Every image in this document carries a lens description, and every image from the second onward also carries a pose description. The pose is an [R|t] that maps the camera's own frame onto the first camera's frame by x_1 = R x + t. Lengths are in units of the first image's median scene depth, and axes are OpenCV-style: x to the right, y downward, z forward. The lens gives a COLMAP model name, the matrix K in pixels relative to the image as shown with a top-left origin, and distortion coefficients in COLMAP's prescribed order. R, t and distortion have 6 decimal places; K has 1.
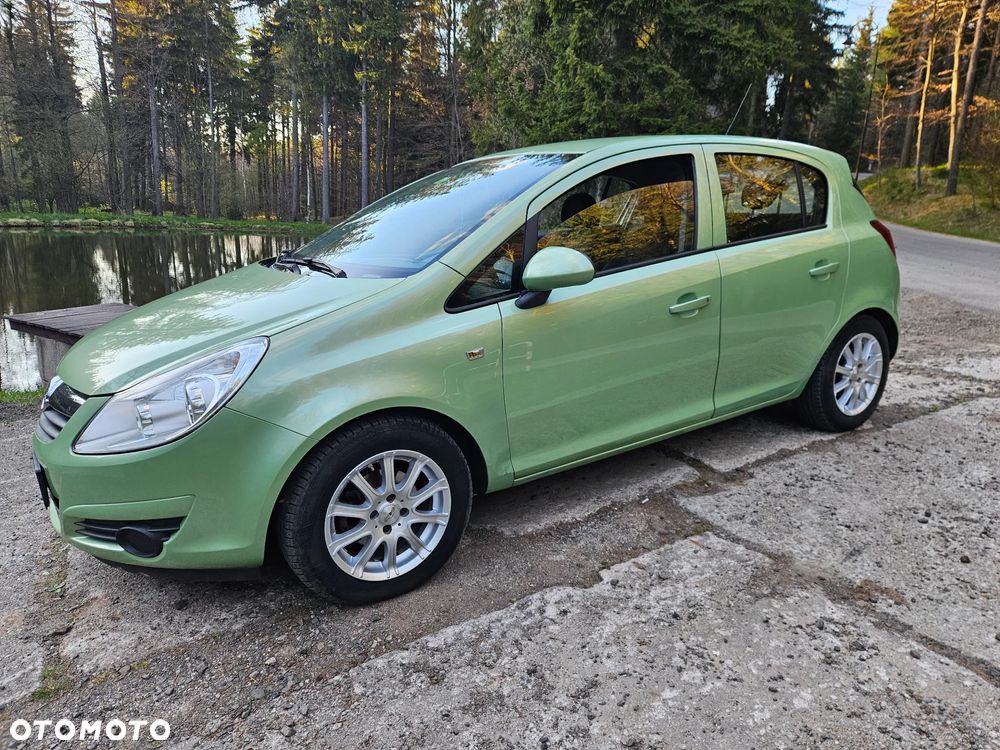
lens RADIAL K [[662.4, 0, 500.1], [0, 662.4, 387.2], [0, 0, 1]] dist [0.070148, -0.055129]
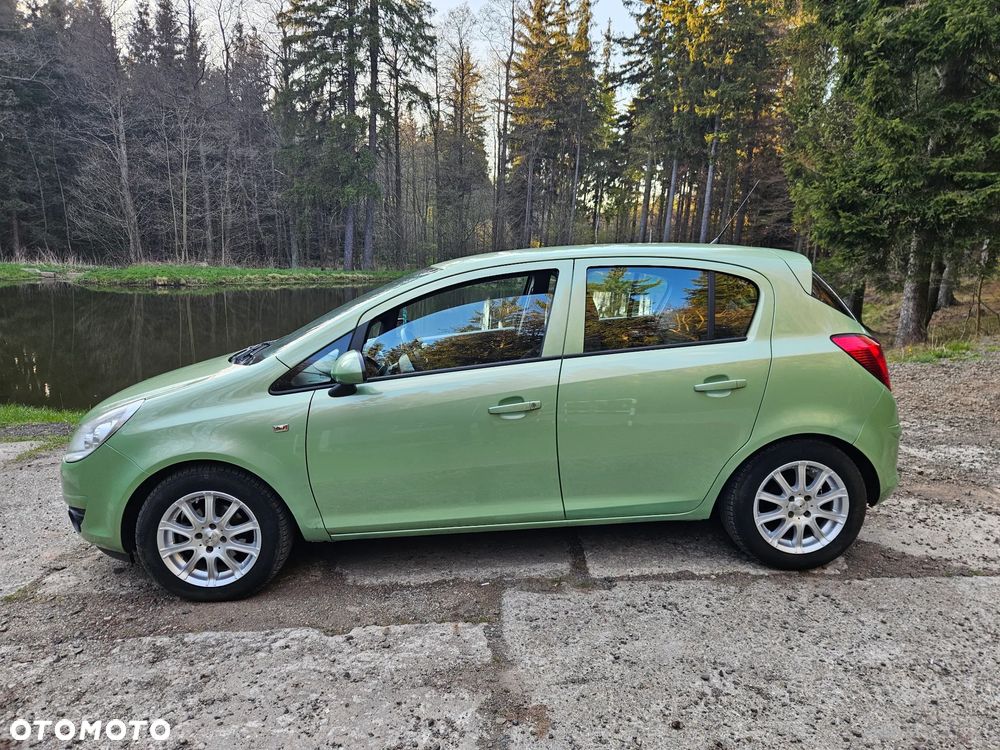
lens RADIAL K [[662.4, 0, 494.0], [0, 662.4, 382.0], [0, 0, 1]] dist [0.070148, -0.055129]
pose [[0.865394, 0.094033, -0.492189, 0.801351], [-0.135142, 0.989636, -0.048543, -0.111099], [0.482524, 0.108524, 0.869134, 0.046608]]
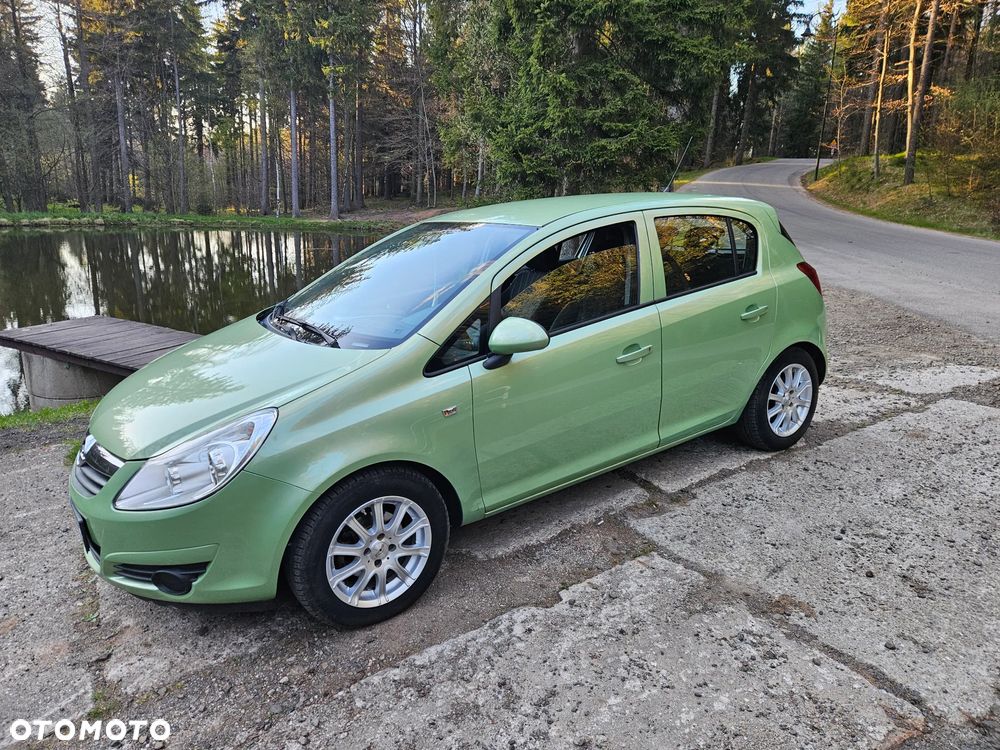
lens RADIAL K [[662.4, 0, 481.4], [0, 662.4, 371.5], [0, 0, 1]] dist [0.070148, -0.055129]
pose [[0.999720, -0.019298, 0.013728, 0.003288], [0.019338, 0.999809, -0.002809, -0.098128], [-0.013671, 0.003073, 0.999902, -0.151887]]
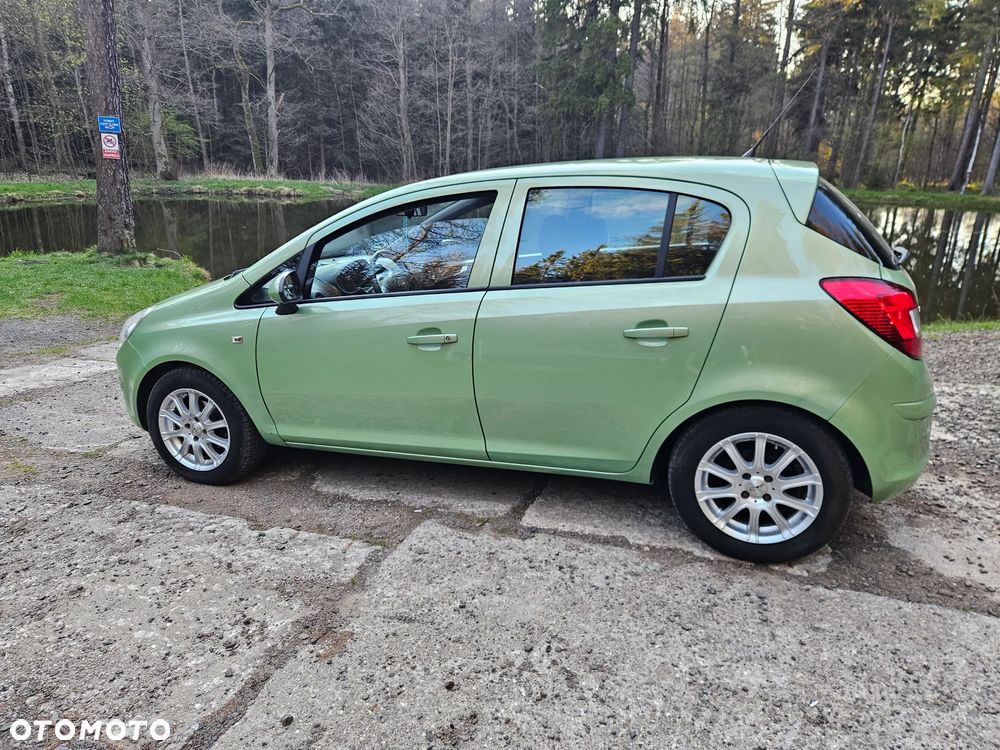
lens RADIAL K [[662.4, 0, 482.3], [0, 662.4, 373.2], [0, 0, 1]] dist [0.070148, -0.055129]
pose [[0.602847, 0.224476, -0.765628, 1.164667], [-0.203070, 0.971173, 0.124845, -0.222718], [0.771581, 0.080213, 0.631053, 0.423152]]
